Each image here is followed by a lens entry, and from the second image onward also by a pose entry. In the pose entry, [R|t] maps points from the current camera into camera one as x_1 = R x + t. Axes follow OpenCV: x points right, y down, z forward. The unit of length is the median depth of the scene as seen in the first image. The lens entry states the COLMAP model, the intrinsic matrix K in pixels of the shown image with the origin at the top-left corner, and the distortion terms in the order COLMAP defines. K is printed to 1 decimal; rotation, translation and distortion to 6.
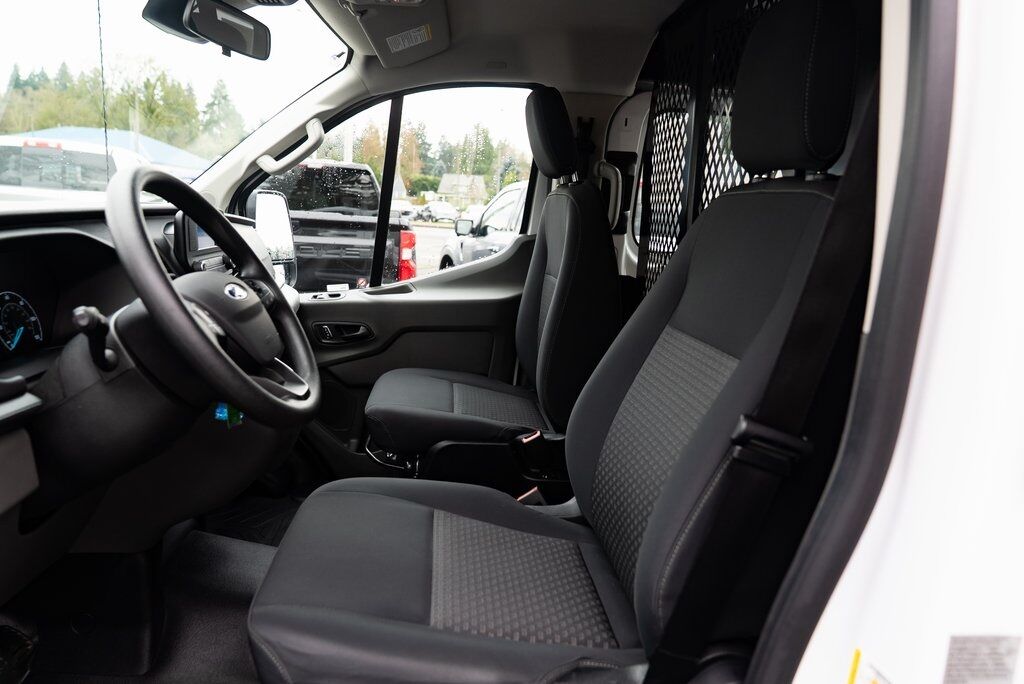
lens RADIAL K [[689.7, 0, 512.0], [0, 689.7, 342.0], [0, 0, 1]] dist [-0.032603, 0.031236]
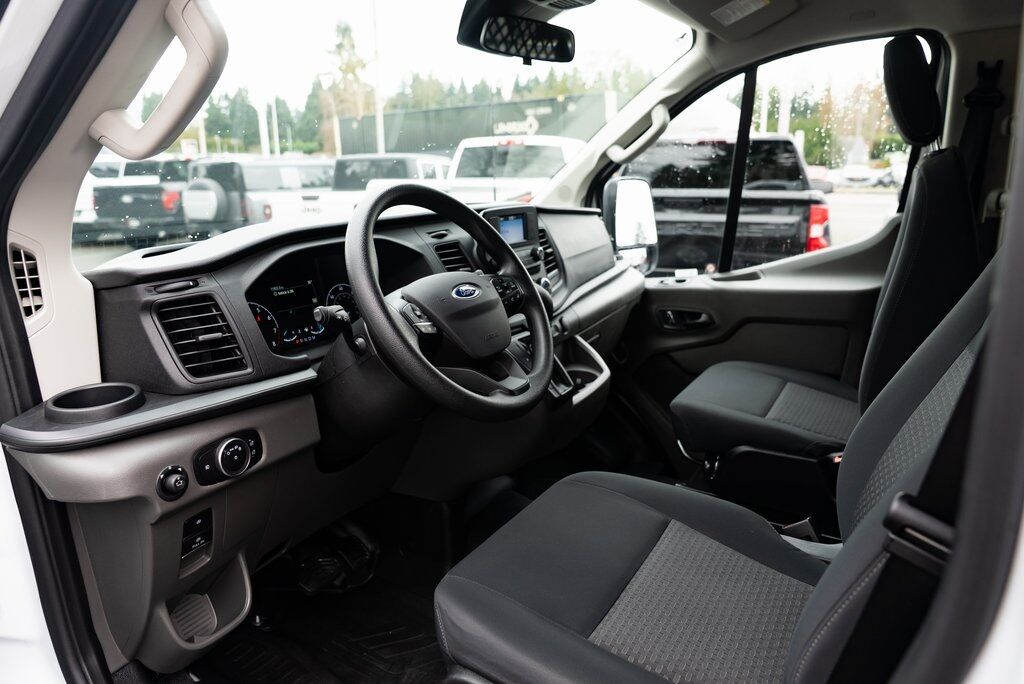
lens RADIAL K [[689.7, 0, 512.0], [0, 689.7, 342.0], [0, 0, 1]] dist [-0.032603, 0.031236]
pose [[0.822105, 0.071765, -0.564795, 0.120703], [-0.050978, 0.997318, 0.052521, -0.022096], [0.567050, -0.014386, 0.823558, 0.050366]]
